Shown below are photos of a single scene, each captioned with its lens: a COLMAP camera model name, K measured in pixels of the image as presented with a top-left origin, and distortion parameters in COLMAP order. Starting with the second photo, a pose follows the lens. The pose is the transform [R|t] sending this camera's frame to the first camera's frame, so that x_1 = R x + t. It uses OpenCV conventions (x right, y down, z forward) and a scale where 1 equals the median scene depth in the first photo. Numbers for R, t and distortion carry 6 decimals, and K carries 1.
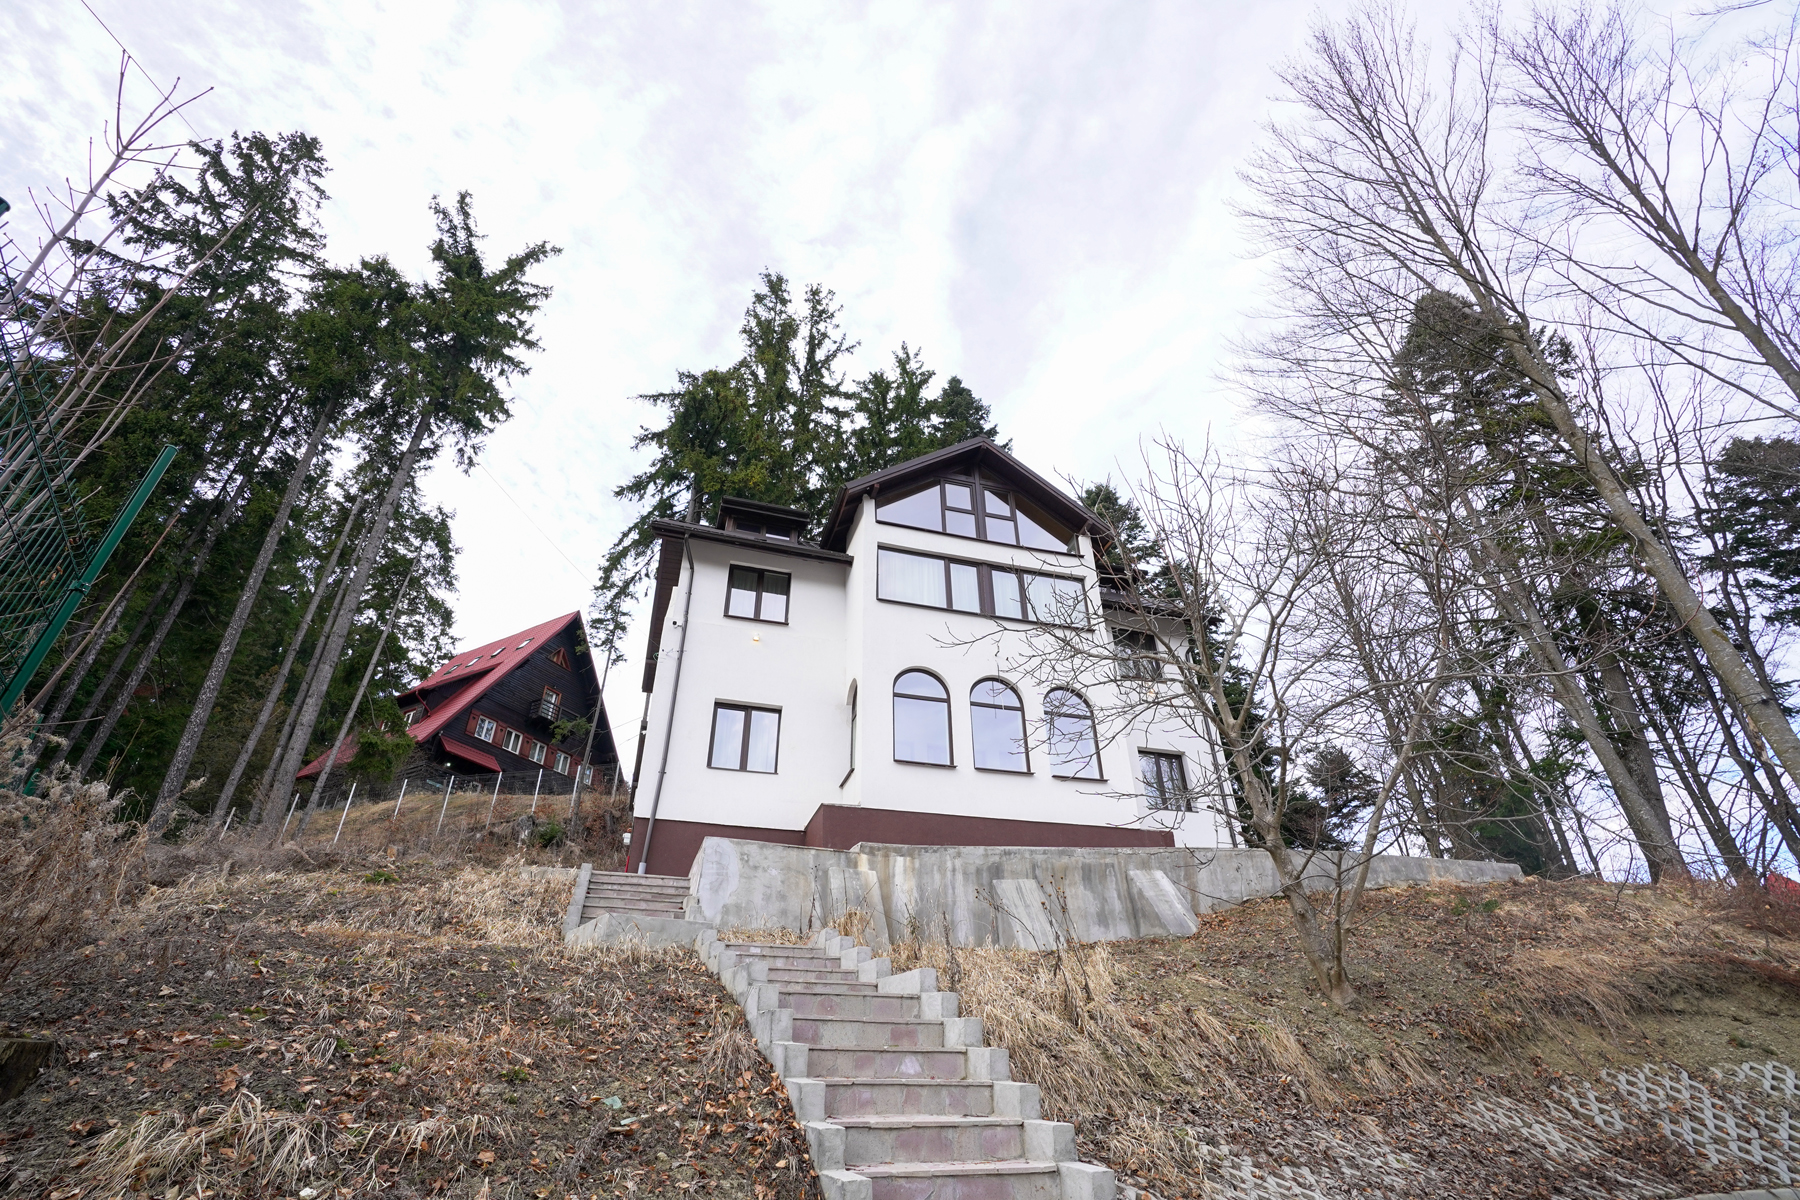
lens RADIAL K [[823.8, 0, 897.7], [0, 823.8, 609.8], [0, 0, 1]] dist [-0.072911, 0.025698]
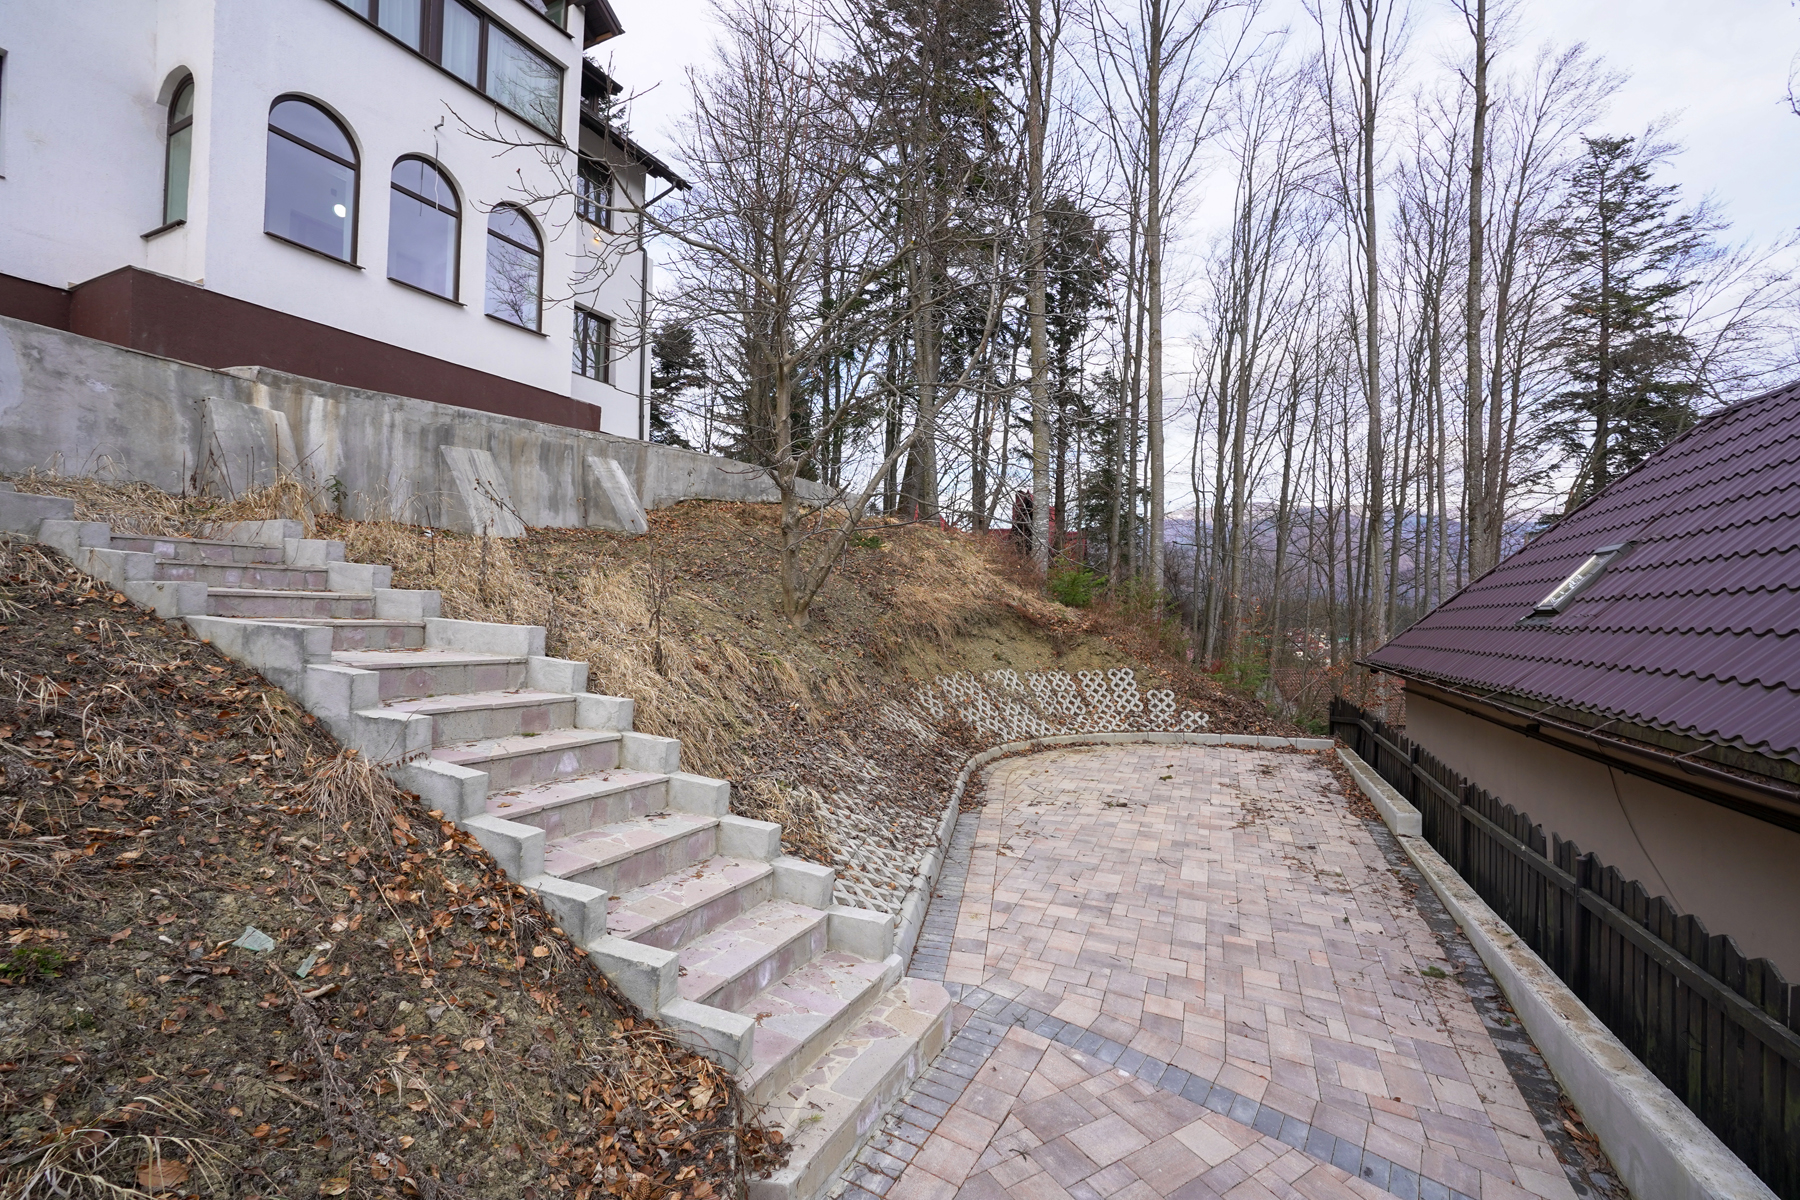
lens RADIAL K [[823.8, 0, 897.7], [0, 823.8, 609.8], [0, 0, 1]] dist [-0.072911, 0.025698]
pose [[0.677341, 0.027827, 0.735143, -0.159421], [-0.413214, 0.841150, 0.348885, 0.001260], [-0.608657, -0.540085, 0.581244, 0.168988]]
